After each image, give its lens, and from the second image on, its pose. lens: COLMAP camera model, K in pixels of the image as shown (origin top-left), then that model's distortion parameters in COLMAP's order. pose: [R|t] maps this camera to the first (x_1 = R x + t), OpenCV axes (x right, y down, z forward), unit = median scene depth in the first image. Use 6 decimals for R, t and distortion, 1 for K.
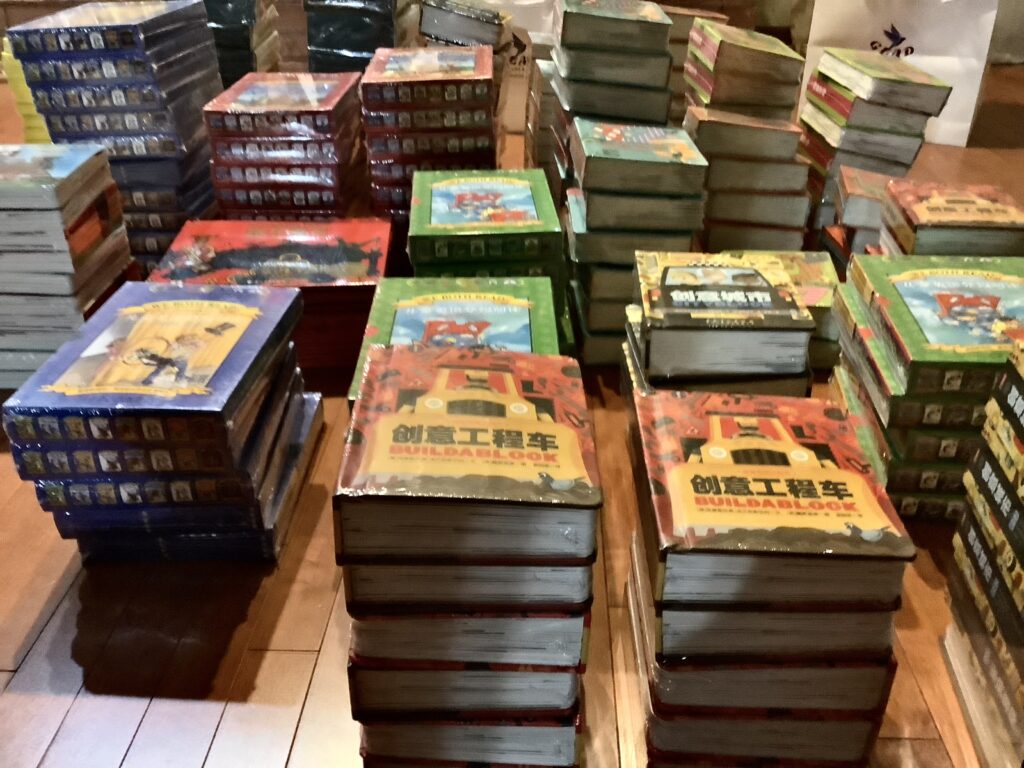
lens RADIAL K [[921.5, 0, 553.4], [0, 921.5, 383.7], [0, 0, 1]] dist [0.006040, -0.015950]
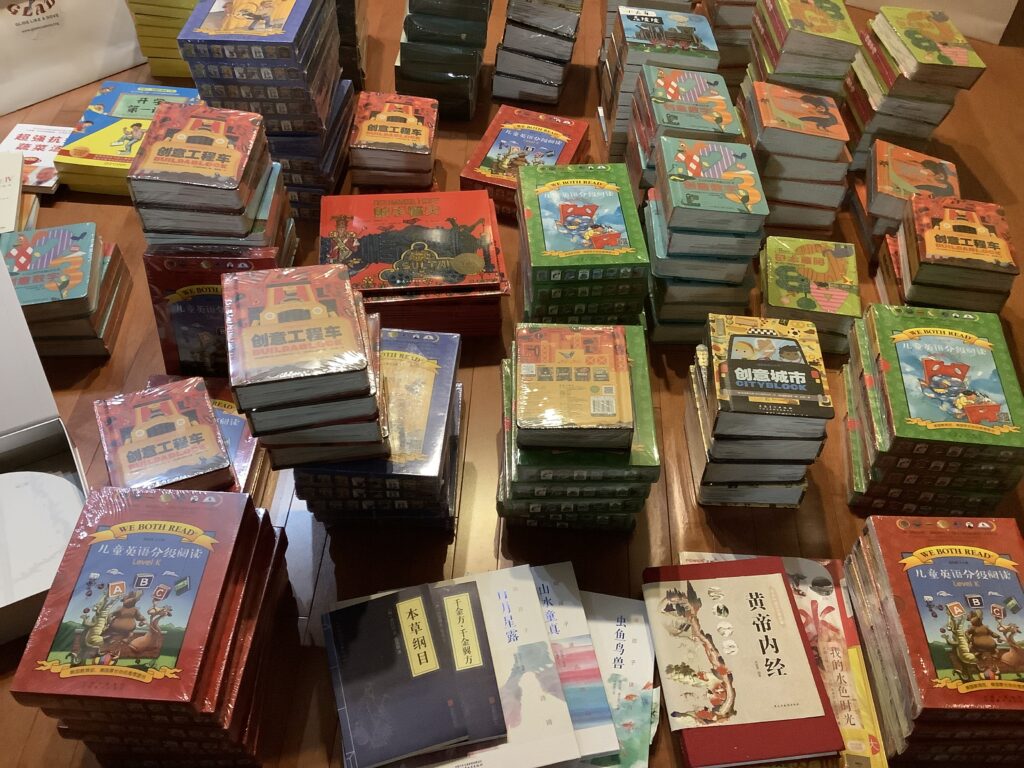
lens RADIAL K [[921.5, 0, 553.4], [0, 921.5, 383.7], [0, 0, 1]] dist [0.006040, -0.015950]
pose [[0.998666, 0.045933, 0.023604, -0.169831], [-0.051254, 0.937550, 0.344054, -0.514470], [-0.006326, -0.344805, 0.938653, -0.301766]]
